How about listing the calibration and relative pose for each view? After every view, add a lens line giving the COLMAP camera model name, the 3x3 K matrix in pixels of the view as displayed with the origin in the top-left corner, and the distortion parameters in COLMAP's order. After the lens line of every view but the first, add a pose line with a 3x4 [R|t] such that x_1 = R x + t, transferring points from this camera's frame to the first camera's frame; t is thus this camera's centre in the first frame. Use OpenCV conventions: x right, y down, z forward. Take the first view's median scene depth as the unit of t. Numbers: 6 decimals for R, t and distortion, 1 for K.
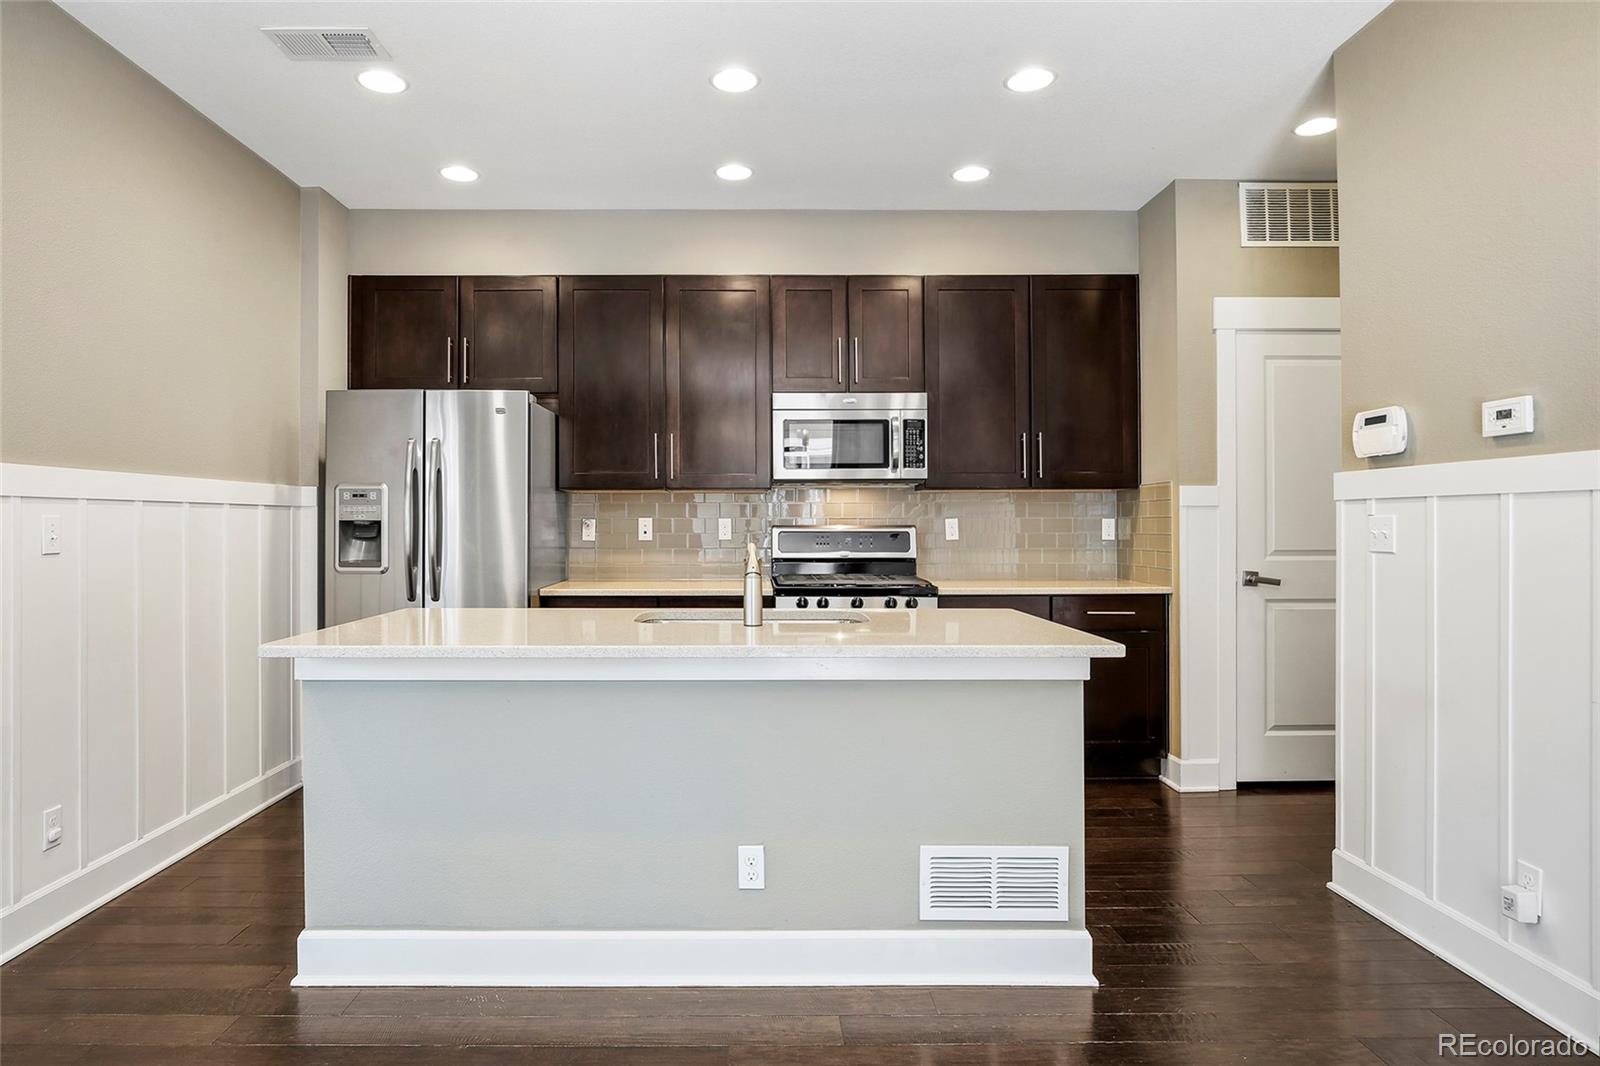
lens RADIAL K [[932.7, 0, 772.6], [0, 932.7, 506.0], [0, 0, 1]] dist [-0.006043, 0.000781]
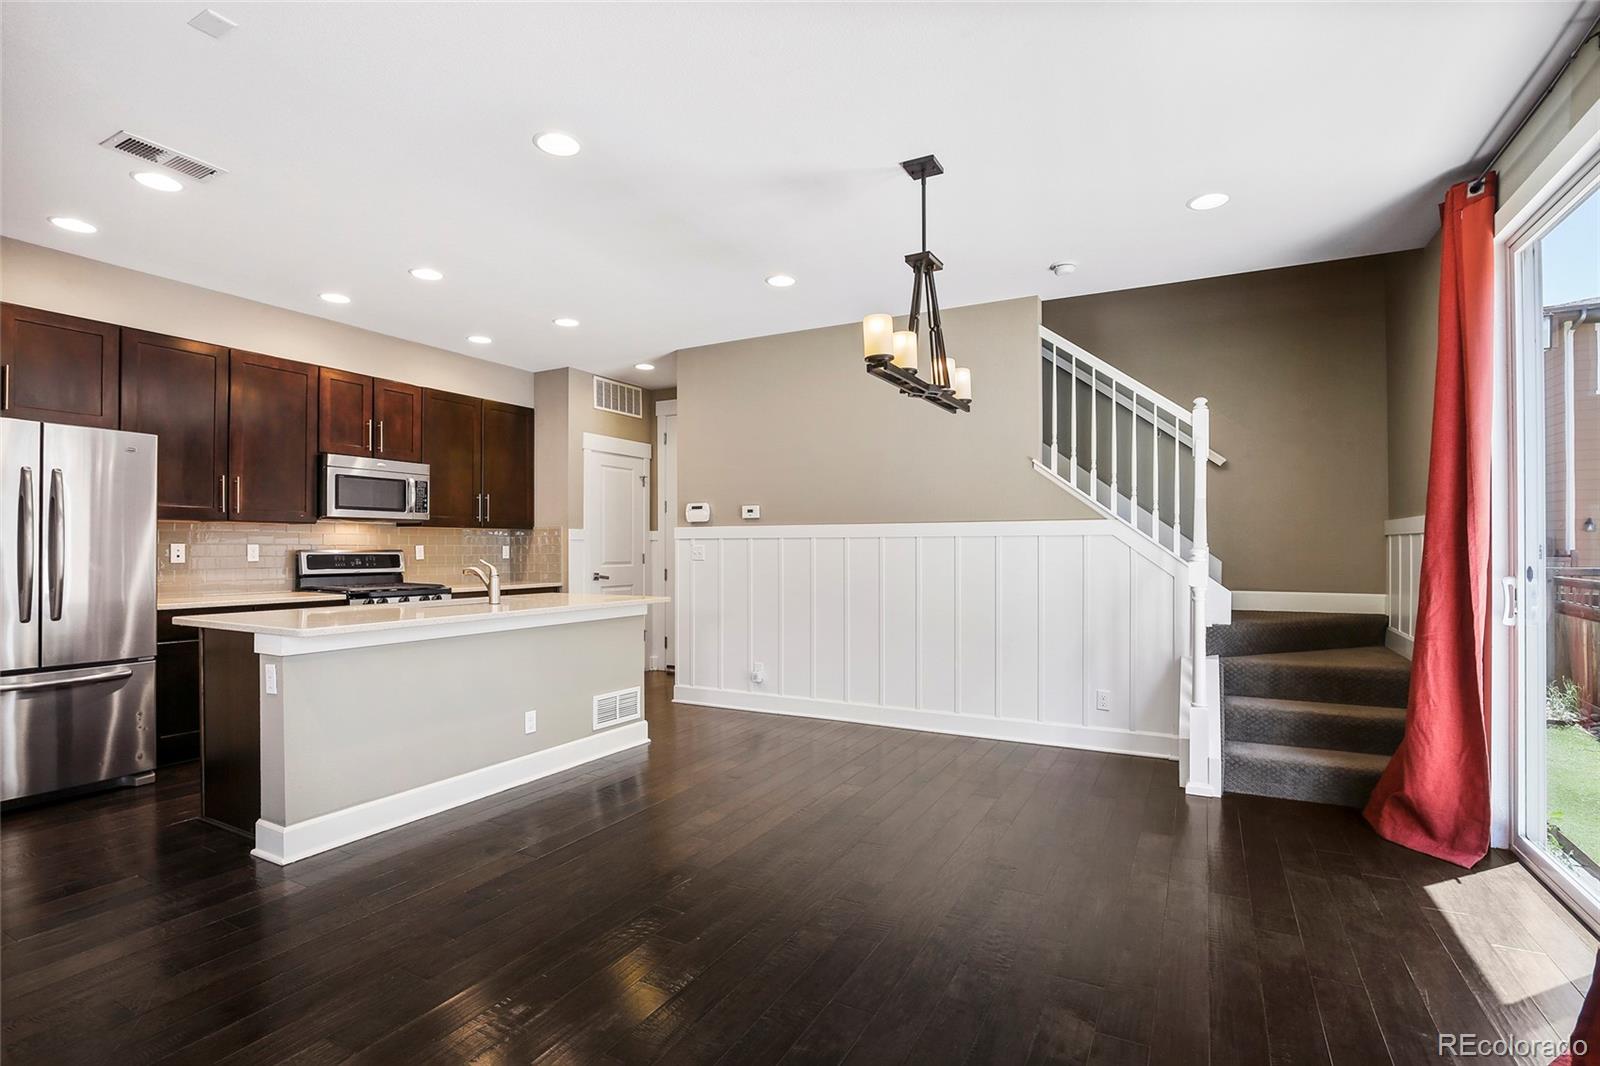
lens RADIAL K [[717.5, 0, 792.3], [0, 717.5, 558.4], [0, 0, 1]] dist [-0.032768, 0.001442]
pose [[0.506380, -0.010199, 0.862250, -0.572512], [-0.017251, 0.999610, 0.021955, -0.001495], [-0.862138, -0.025992, 0.506006, -0.129378]]
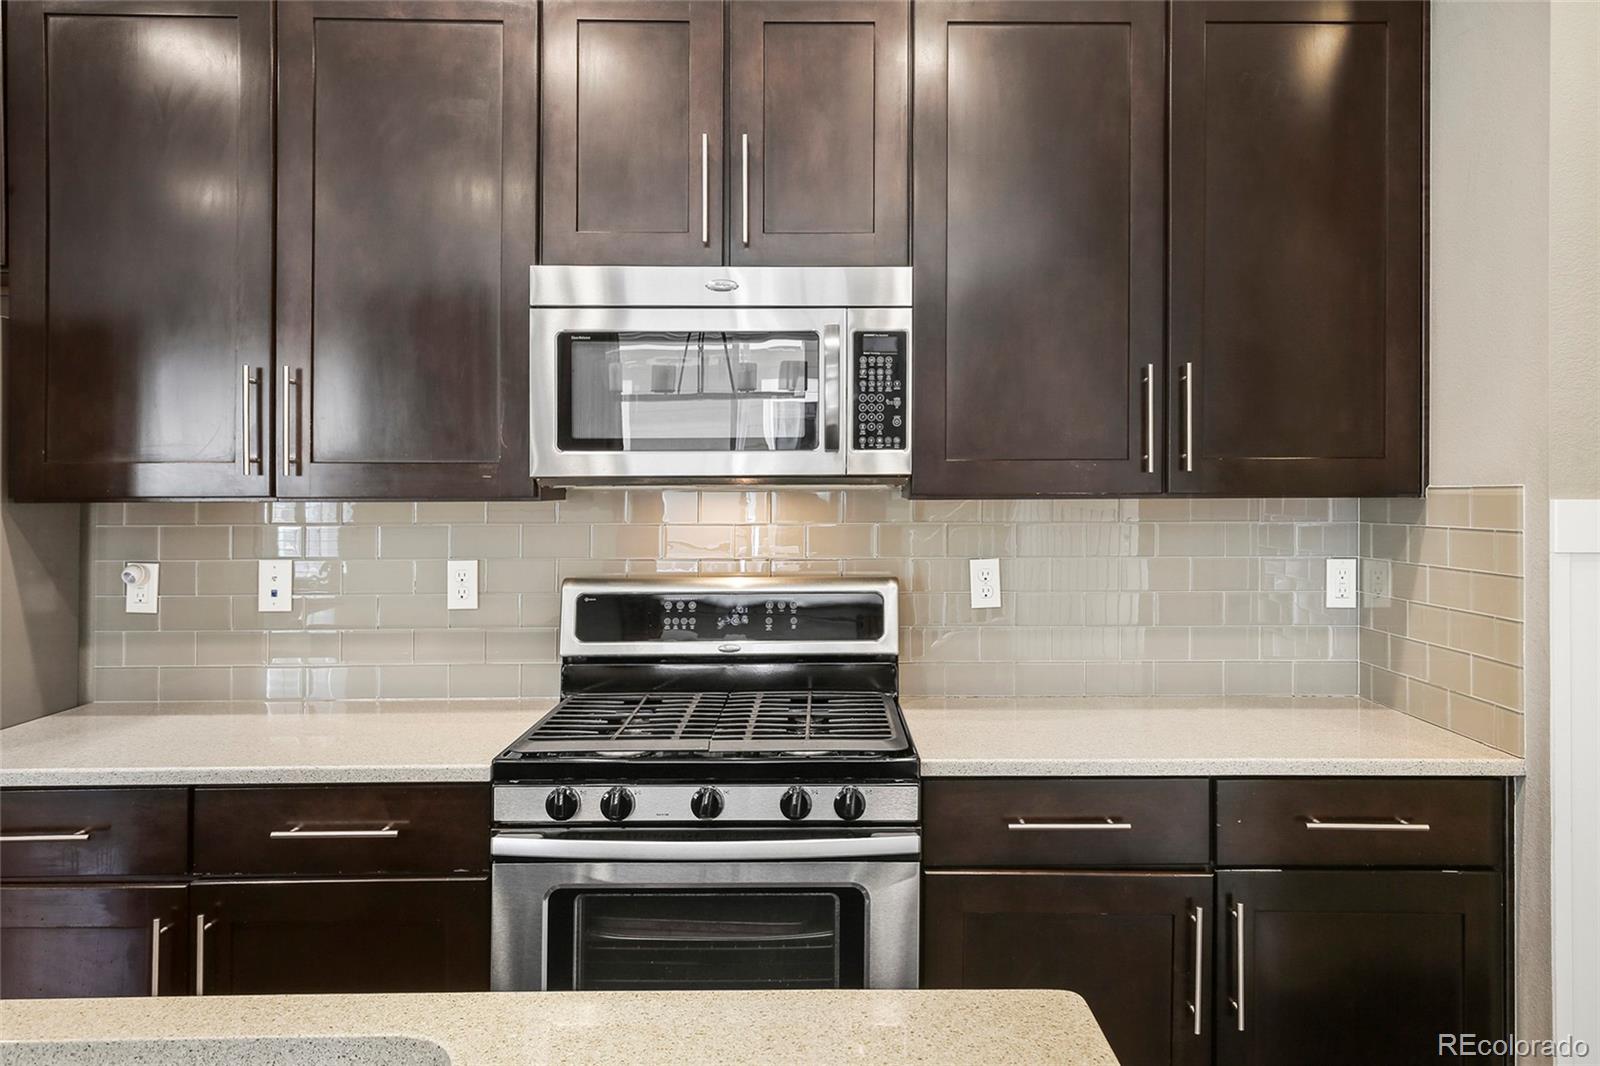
lens RADIAL K [[1248.4, 0, 801.5], [0, 1248.4, 516.8], [0, 0, 1]] dist [0.000167, -0.001653]
pose [[0.999833, 0.001463, -0.018209, 0.132302], [-0.000863, 0.999456, 0.032955, -0.030146], [0.018247, -0.032934, 0.999291, 0.464851]]
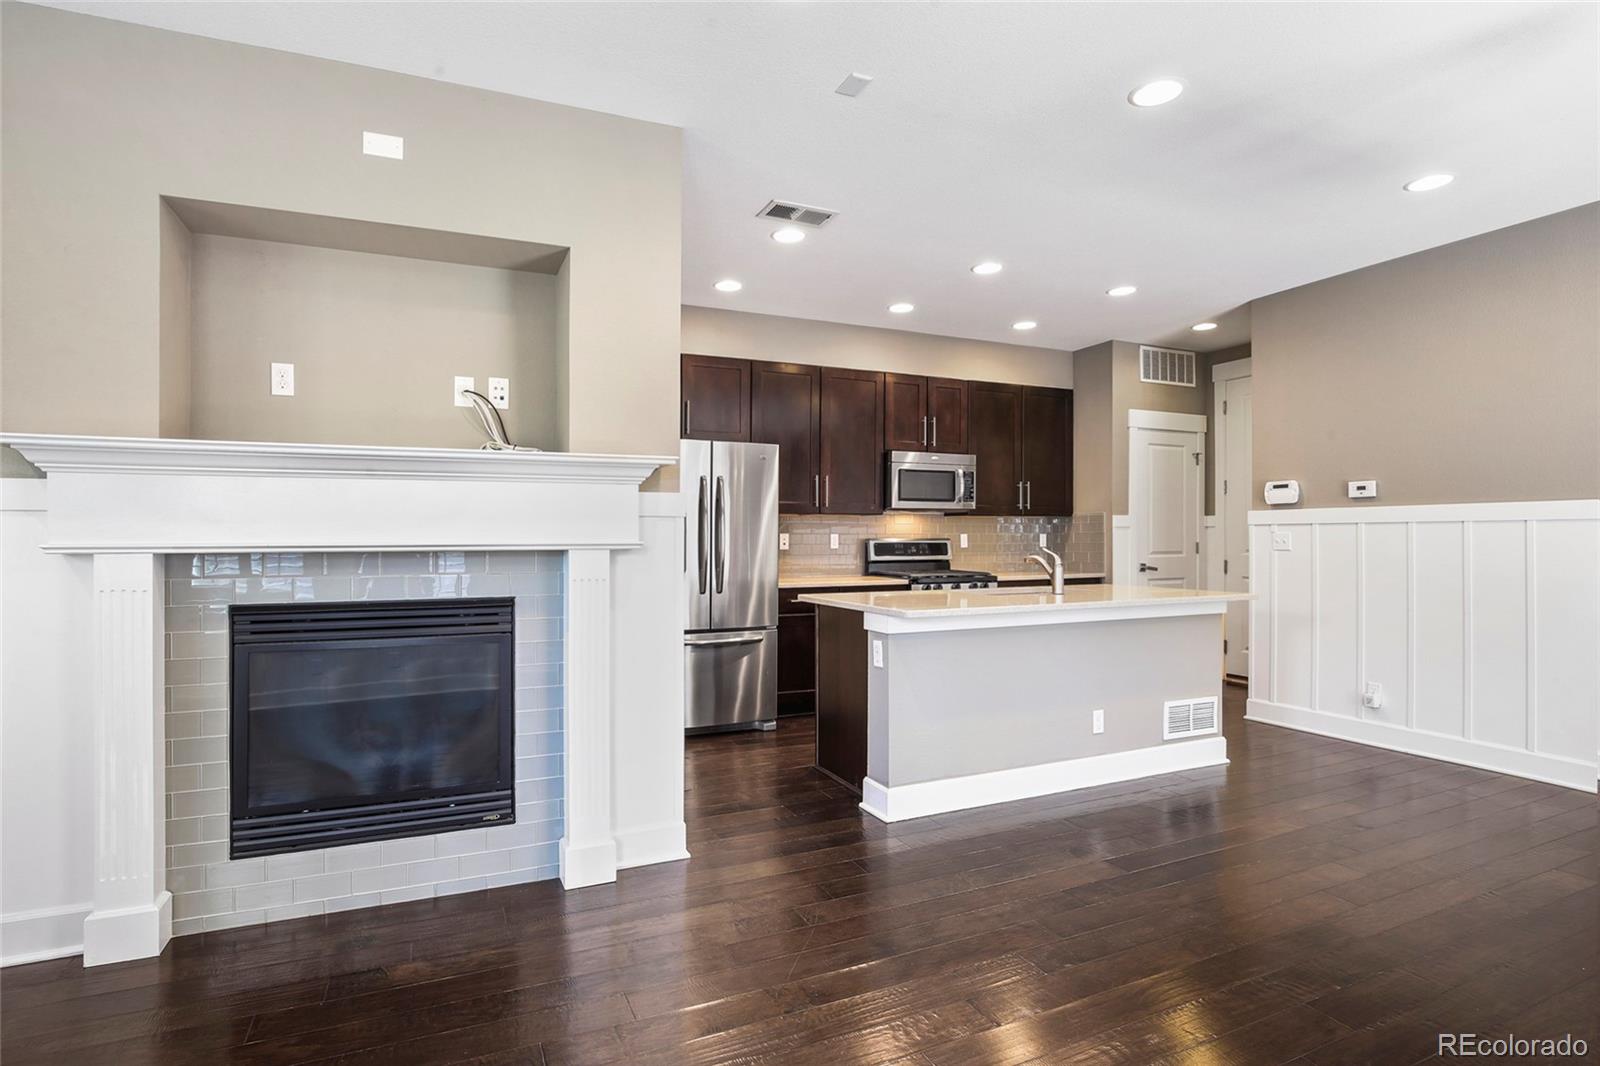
lens RADIAL K [[755.7, 0, 801.1], [0, 755.7, 537.3], [0, 0, 1]] dist [-0.028734, 0.002333]
pose [[0.924473, -0.001549, 0.381244, -0.624512], [-0.005154, 0.999850, 0.016560, -0.000746], [-0.381213, -0.017274, 0.924326, -0.082458]]
